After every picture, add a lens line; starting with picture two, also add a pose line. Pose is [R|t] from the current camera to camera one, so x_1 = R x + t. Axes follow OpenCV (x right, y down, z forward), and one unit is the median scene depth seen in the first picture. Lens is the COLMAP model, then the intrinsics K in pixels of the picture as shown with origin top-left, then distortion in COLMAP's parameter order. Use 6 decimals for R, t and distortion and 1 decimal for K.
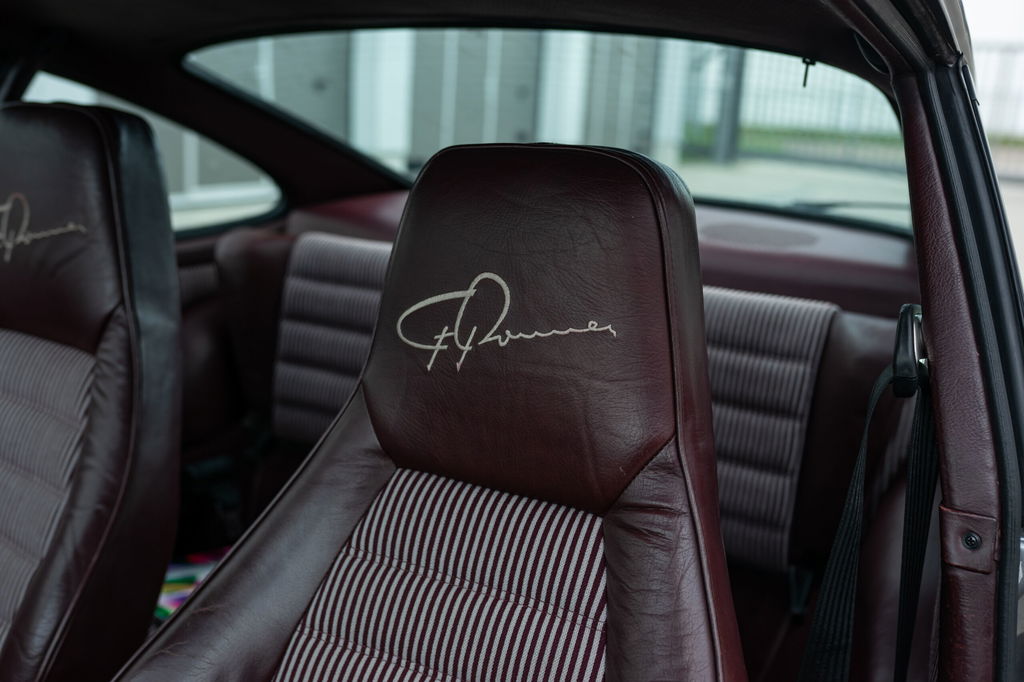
lens RADIAL K [[974.6, 0, 512.0], [0, 974.6, 341.0], [0, 0, 1]] dist [-0.002019, 0.000051]
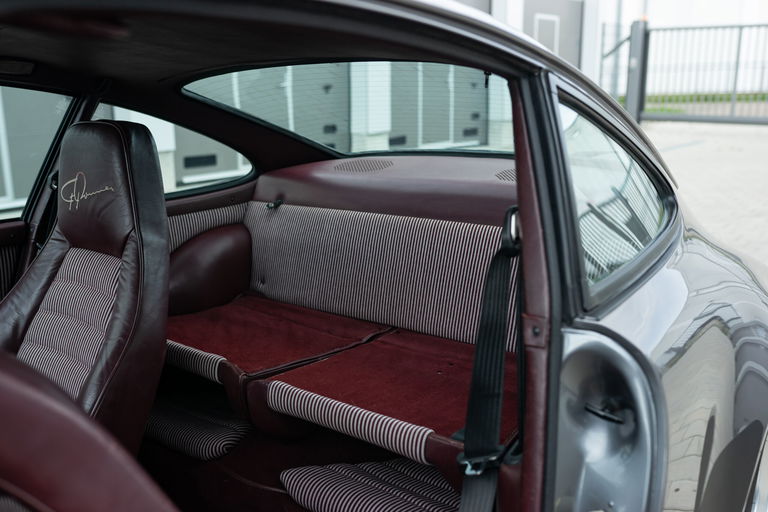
lens RADIAL K [[731.0, 0, 384.0], [0, 731.0, 256.0], [0, 0, 1]] dist [-0.002019, 0.000051]
pose [[0.988110, -0.033863, -0.149971, 0.261890], [0.031101, 0.999301, -0.020723, 0.053808], [0.150568, 0.015812, 0.988473, -0.273156]]
